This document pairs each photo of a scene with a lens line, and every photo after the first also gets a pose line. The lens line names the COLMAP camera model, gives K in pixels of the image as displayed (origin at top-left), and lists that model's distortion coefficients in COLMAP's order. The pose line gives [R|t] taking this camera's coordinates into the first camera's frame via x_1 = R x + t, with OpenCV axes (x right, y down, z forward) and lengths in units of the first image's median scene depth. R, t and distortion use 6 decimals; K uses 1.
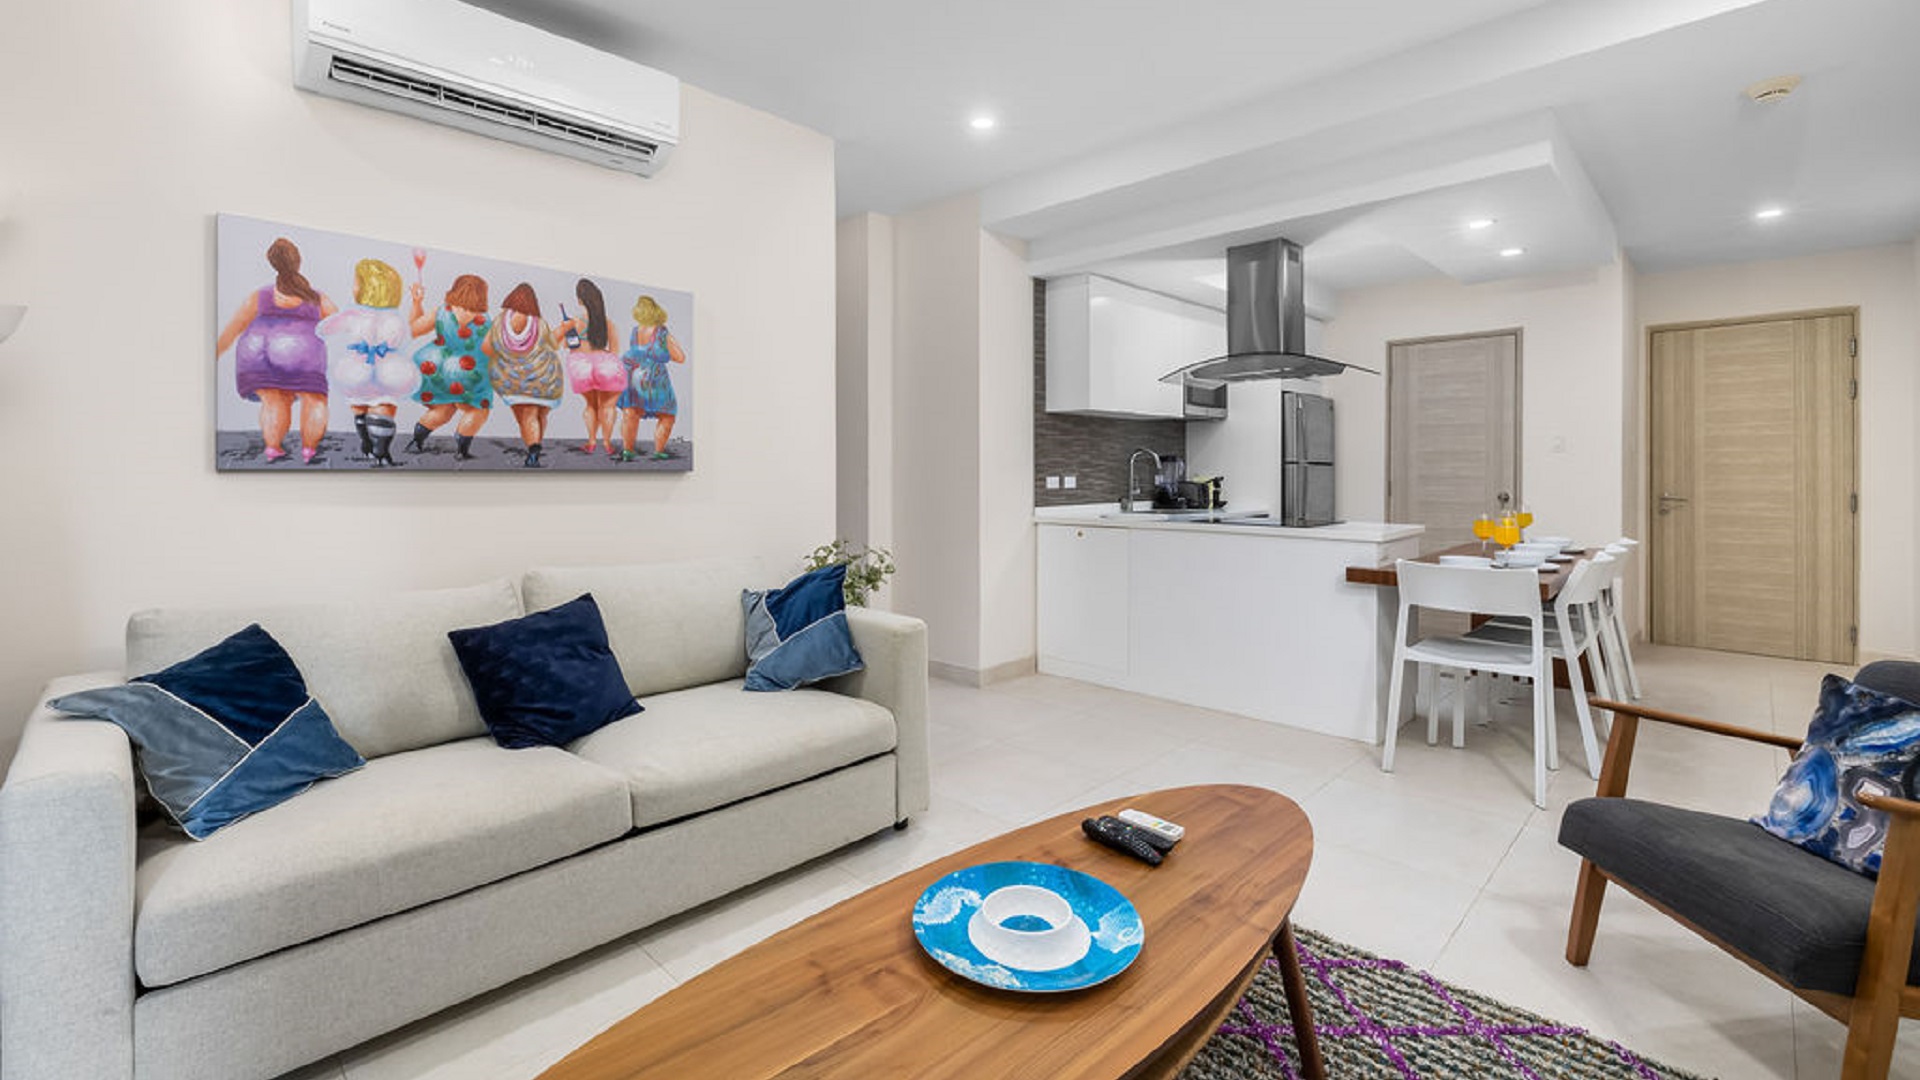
lens RADIAL K [[821.2, 0, 949.8], [0, 821.2, 473.9], [0, 0, 1]] dist [0.000988, -0.000172]
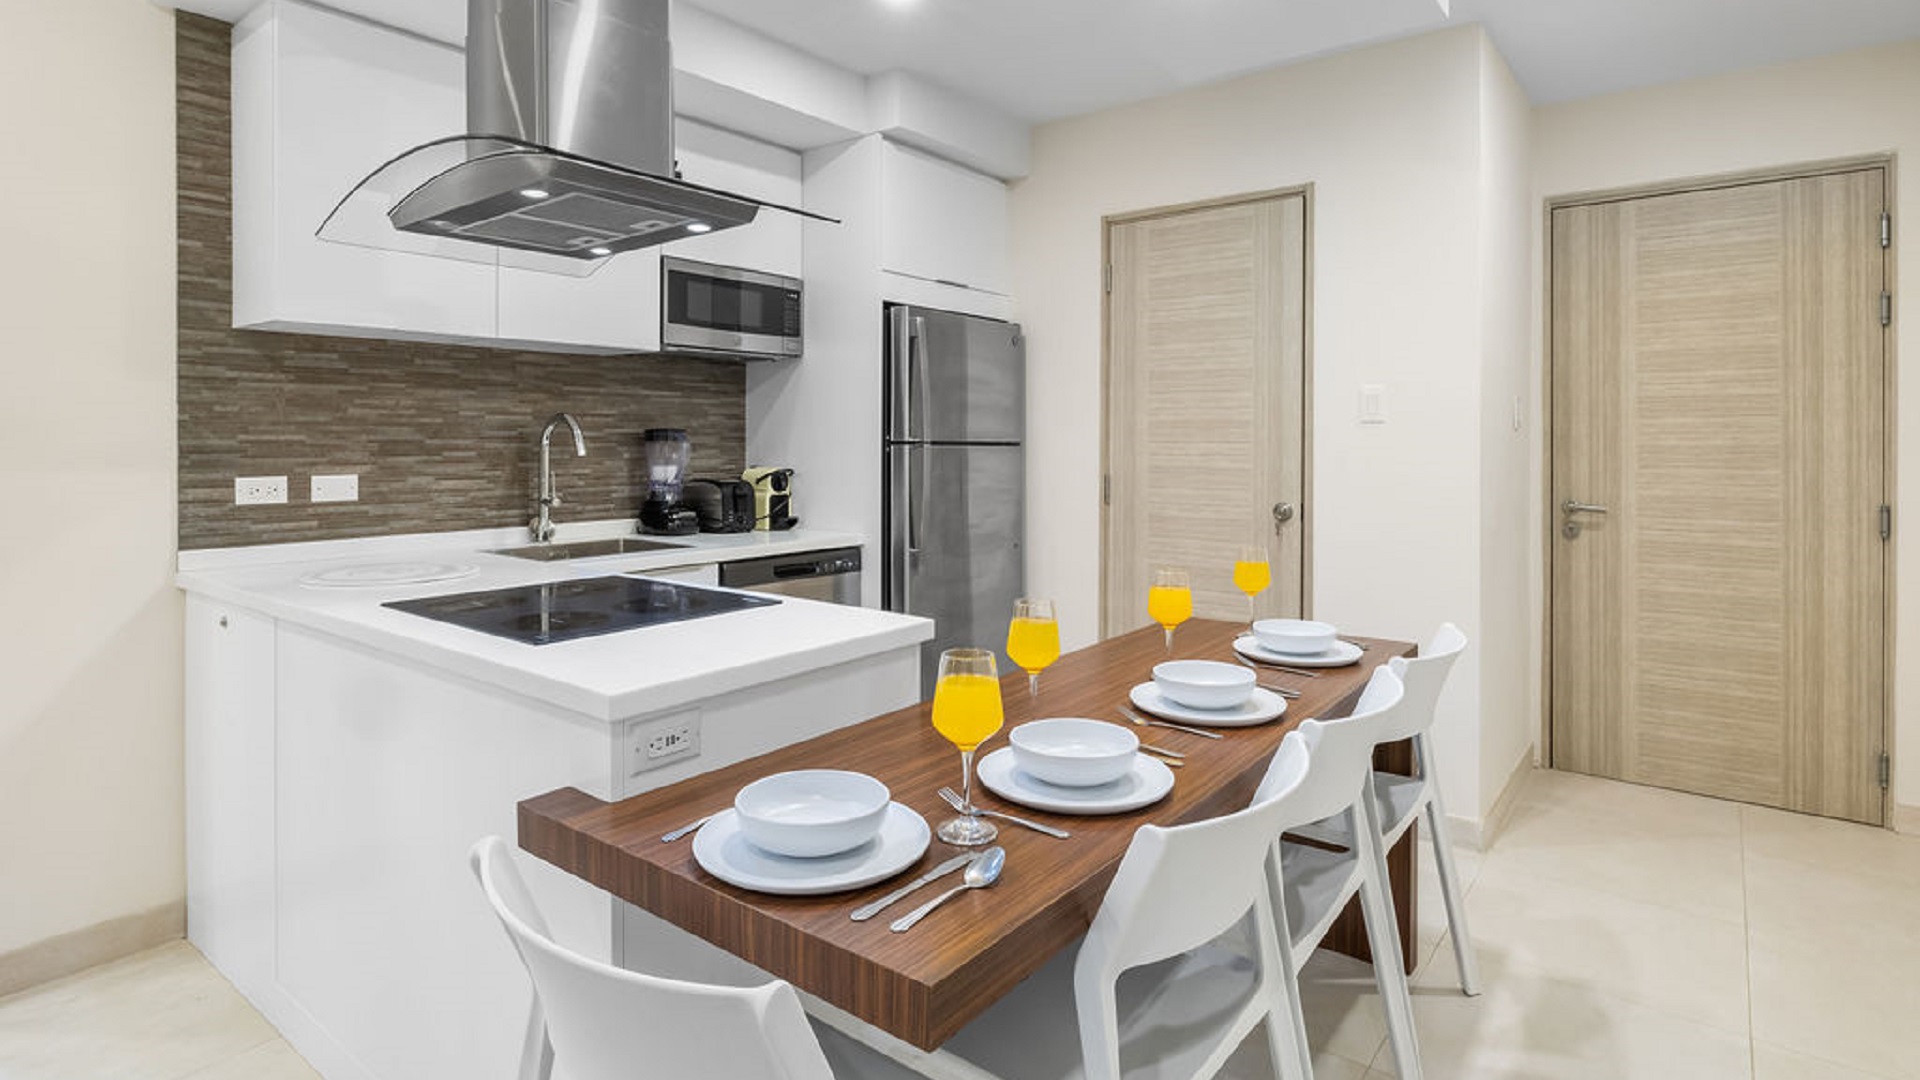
lens RADIAL K [[993.7, 0, 959.8], [0, 993.7, 442.9], [0, 0, 1]] dist [-0.002907, 0.000940]
pose [[0.993134, 0.002027, 0.116966, 0.426131], [-0.001993, 0.999998, -0.000407, -0.014984], [-0.116966, 0.000171, 0.993136, 0.428625]]
